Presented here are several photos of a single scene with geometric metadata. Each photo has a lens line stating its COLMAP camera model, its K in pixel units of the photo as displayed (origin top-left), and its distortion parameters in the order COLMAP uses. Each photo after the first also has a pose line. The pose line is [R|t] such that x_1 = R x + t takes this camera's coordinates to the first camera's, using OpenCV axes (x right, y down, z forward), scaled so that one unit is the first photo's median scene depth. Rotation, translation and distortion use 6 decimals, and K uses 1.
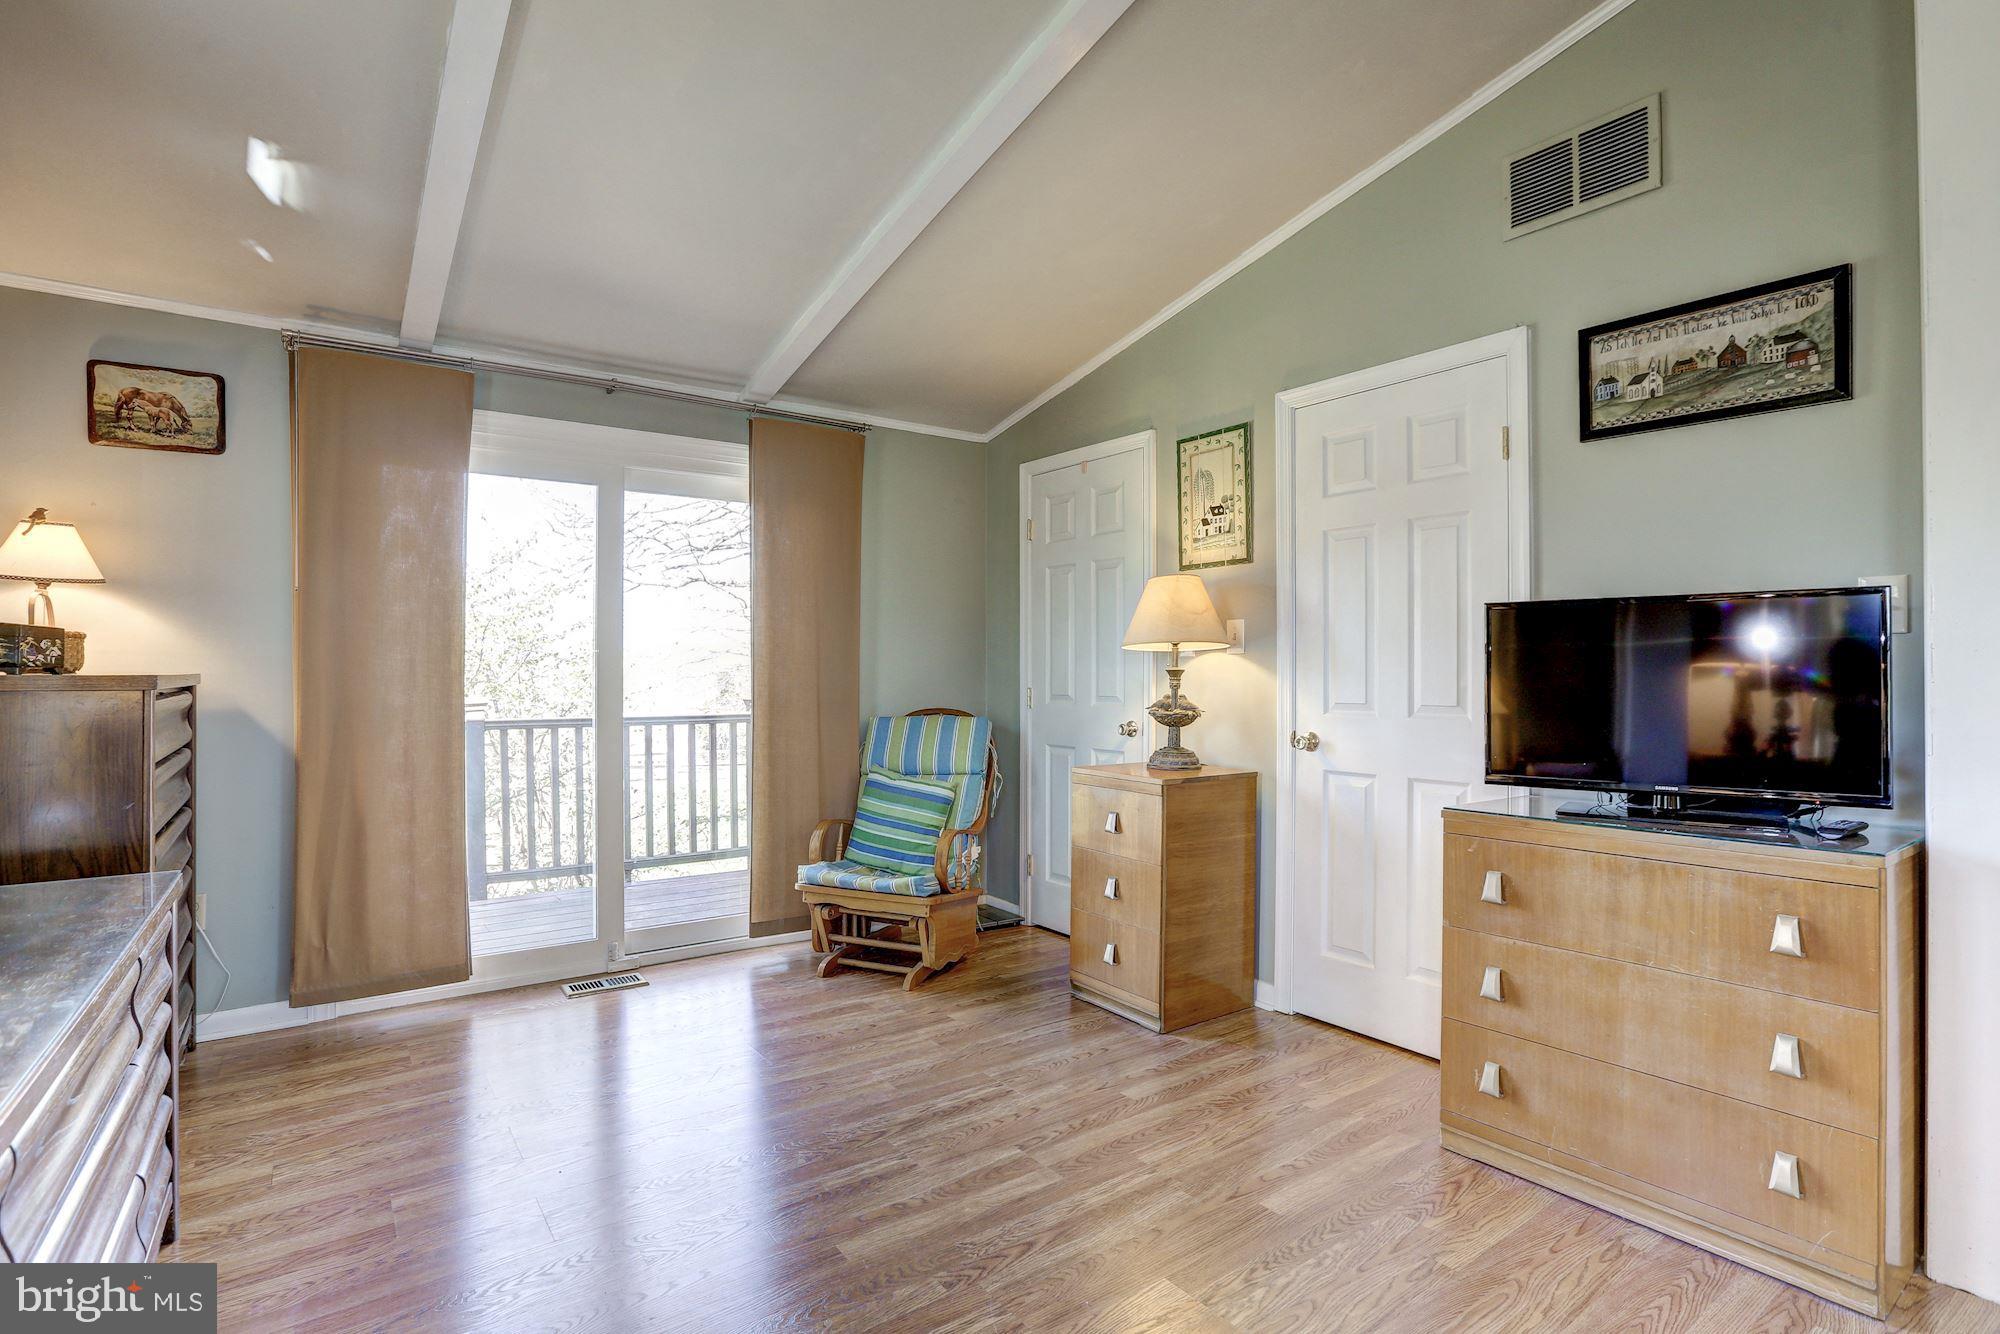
lens RADIAL K [[944.5, 0, 994.0], [0, 944.5, 660.4], [0, 0, 1]] dist [-0.002095, -0.000508]
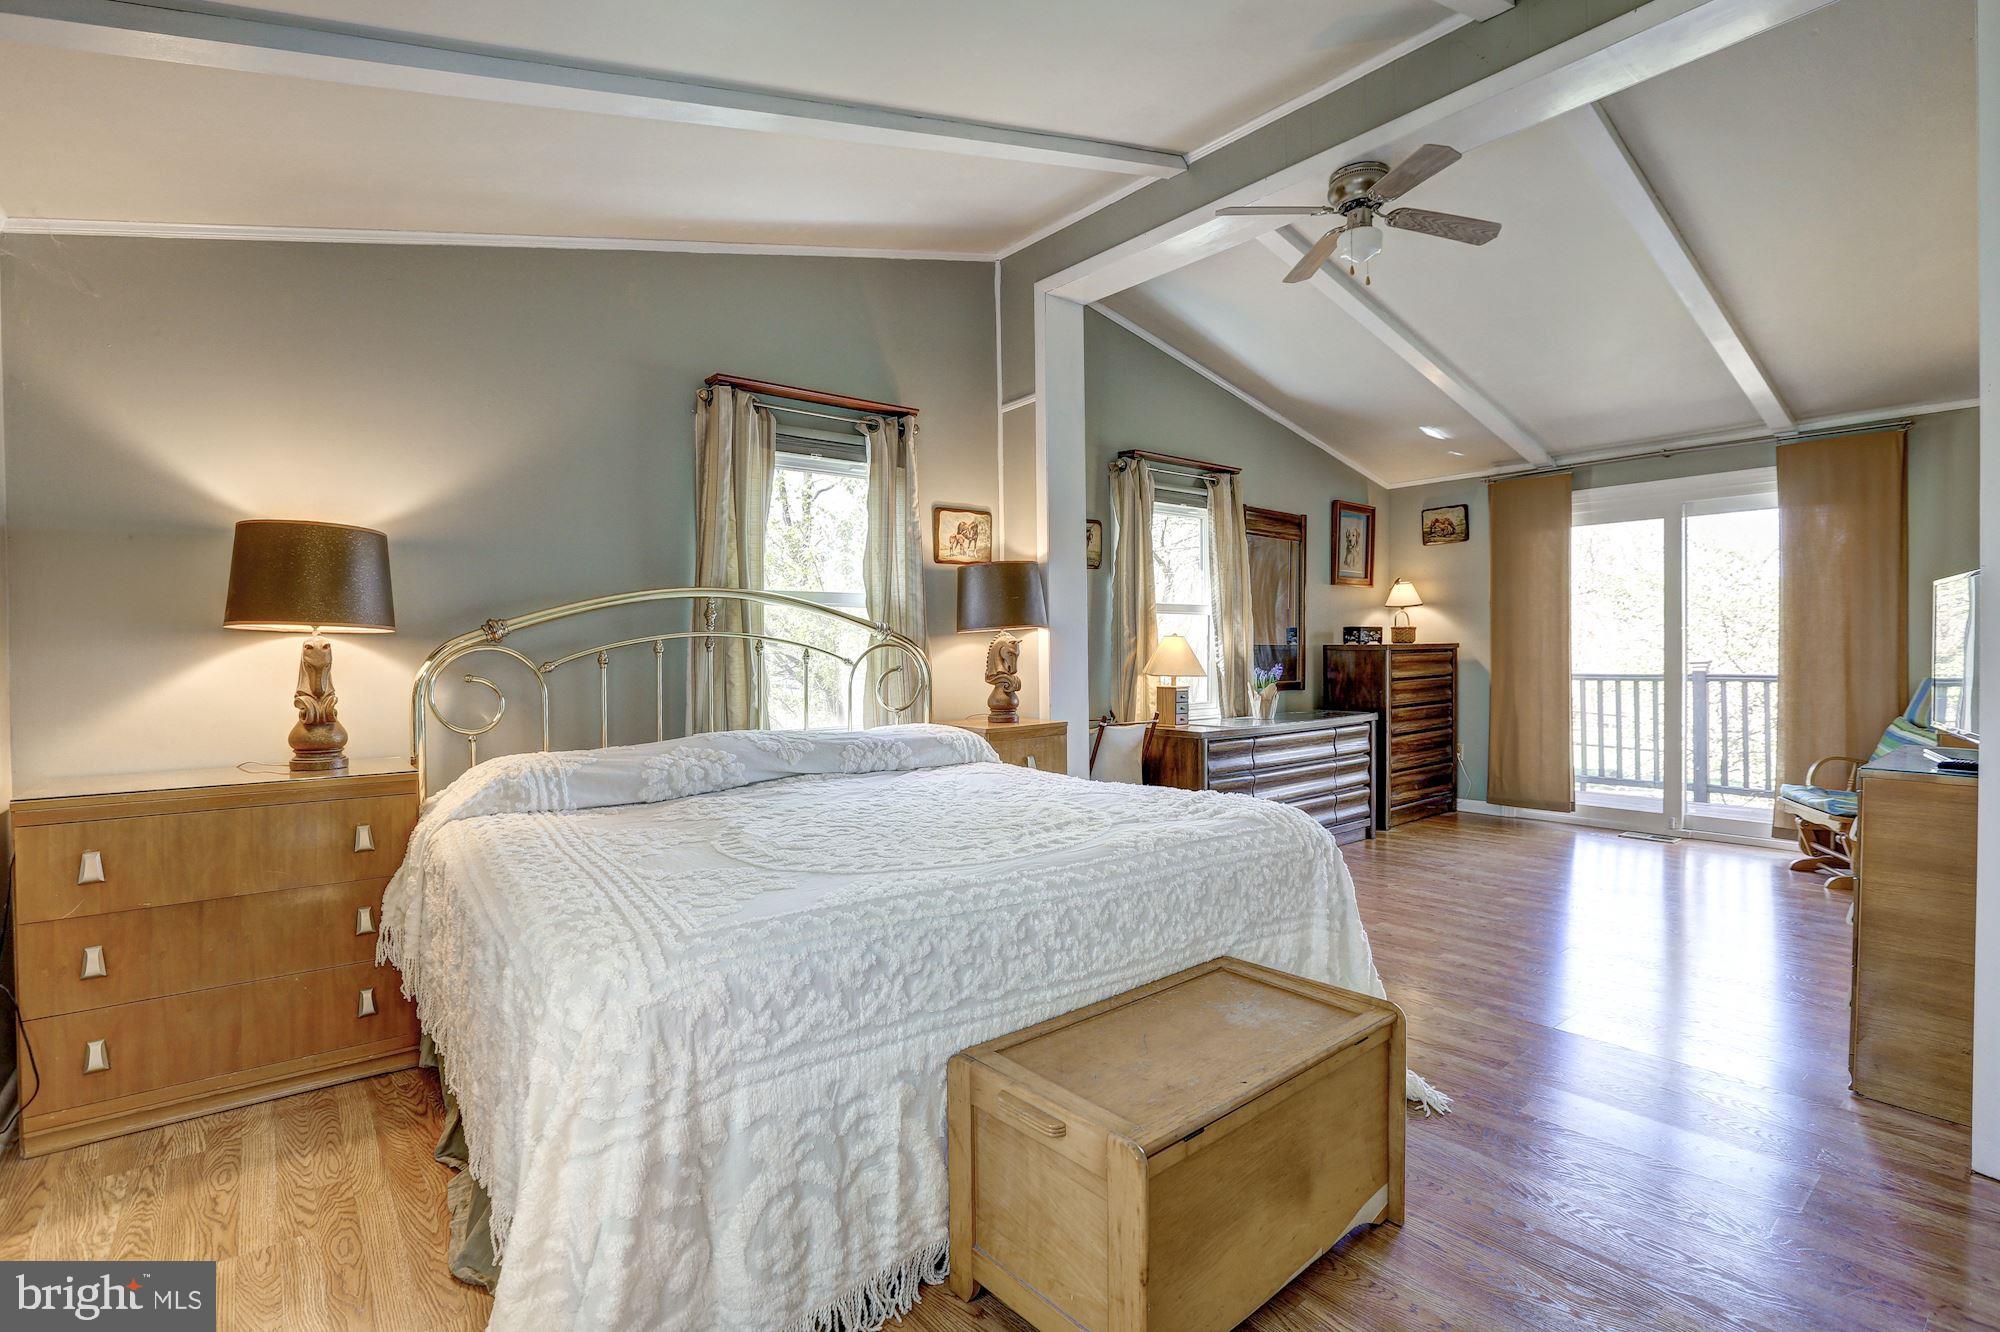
lens RADIAL K [[944.5, 0, 1000.4], [0, 944.5, 656.3], [0, 0, 1]] dist [-0.002095, -0.000508]
pose [[0.100607, 0.006367, -0.994906, 1.010043], [0.017983, 0.999805, 0.008217, 0.006531], [0.994764, -0.018718, 0.100473, -0.231201]]
